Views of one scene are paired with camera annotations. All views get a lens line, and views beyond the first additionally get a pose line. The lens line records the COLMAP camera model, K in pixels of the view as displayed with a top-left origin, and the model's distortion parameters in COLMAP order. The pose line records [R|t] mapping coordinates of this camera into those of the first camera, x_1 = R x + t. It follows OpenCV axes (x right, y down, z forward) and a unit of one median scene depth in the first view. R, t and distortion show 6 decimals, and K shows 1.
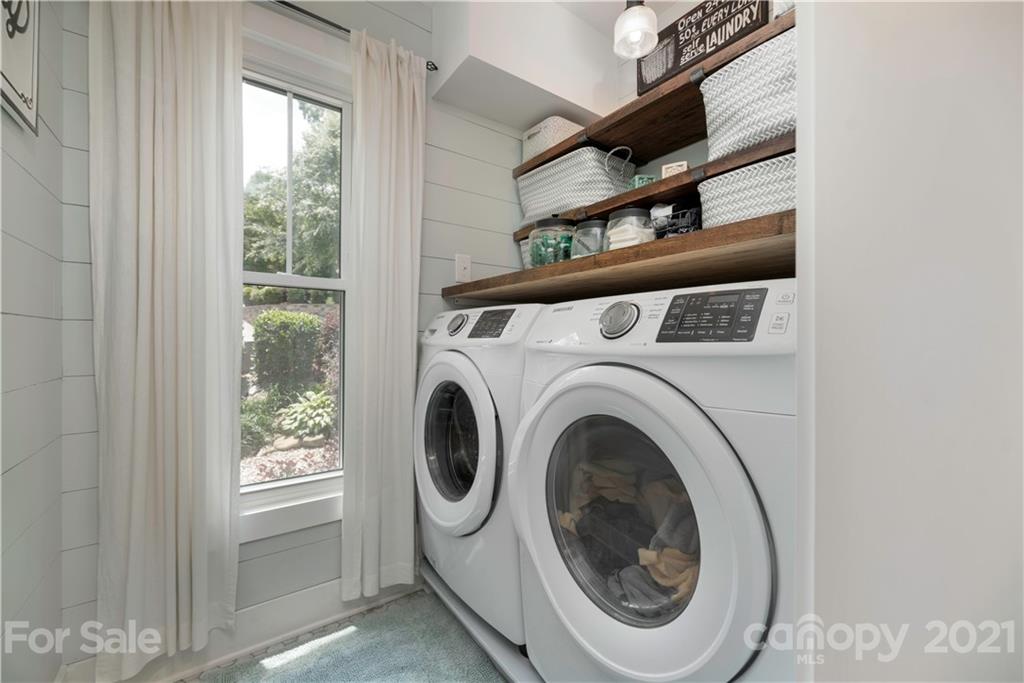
lens RADIAL K [[407.1, 0, 507.7], [0, 407.1, 337.3], [0, 0, 1]] dist [-0.002172, 0.000029]
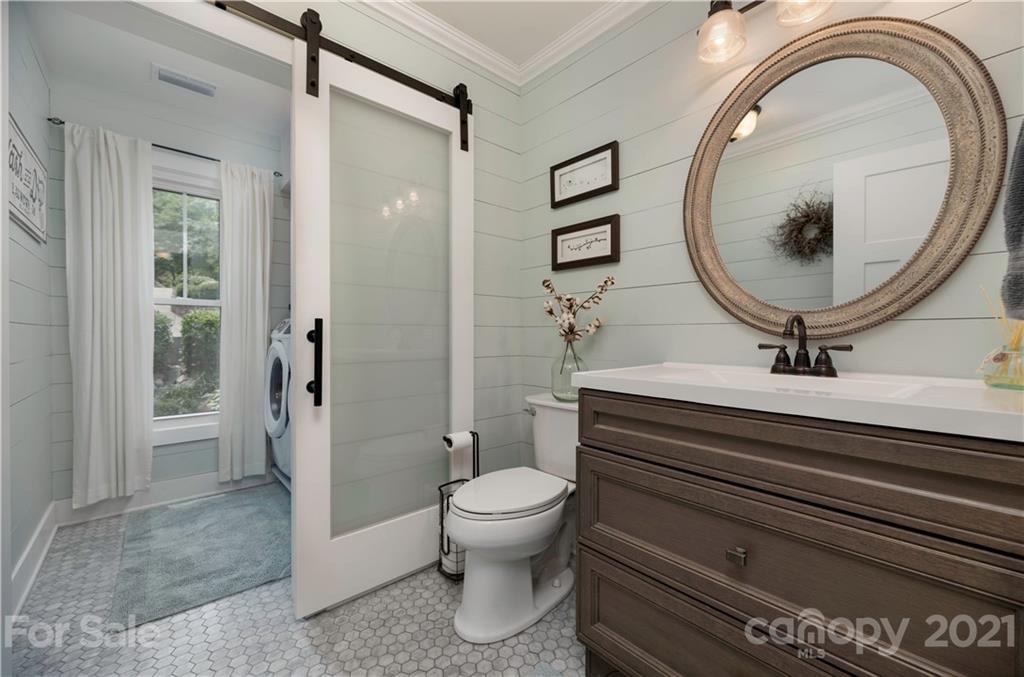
lens RADIAL K [[407.4, 0, 517.0], [0, 407.4, 341.3], [0, 0, 1]] dist [0.012282, -0.000058]
pose [[0.994269, 0.002430, 0.106883, 0.212684], [-0.004356, 0.999832, 0.017792, -0.001944], [-0.106821, -0.018156, 0.994112, -0.279865]]
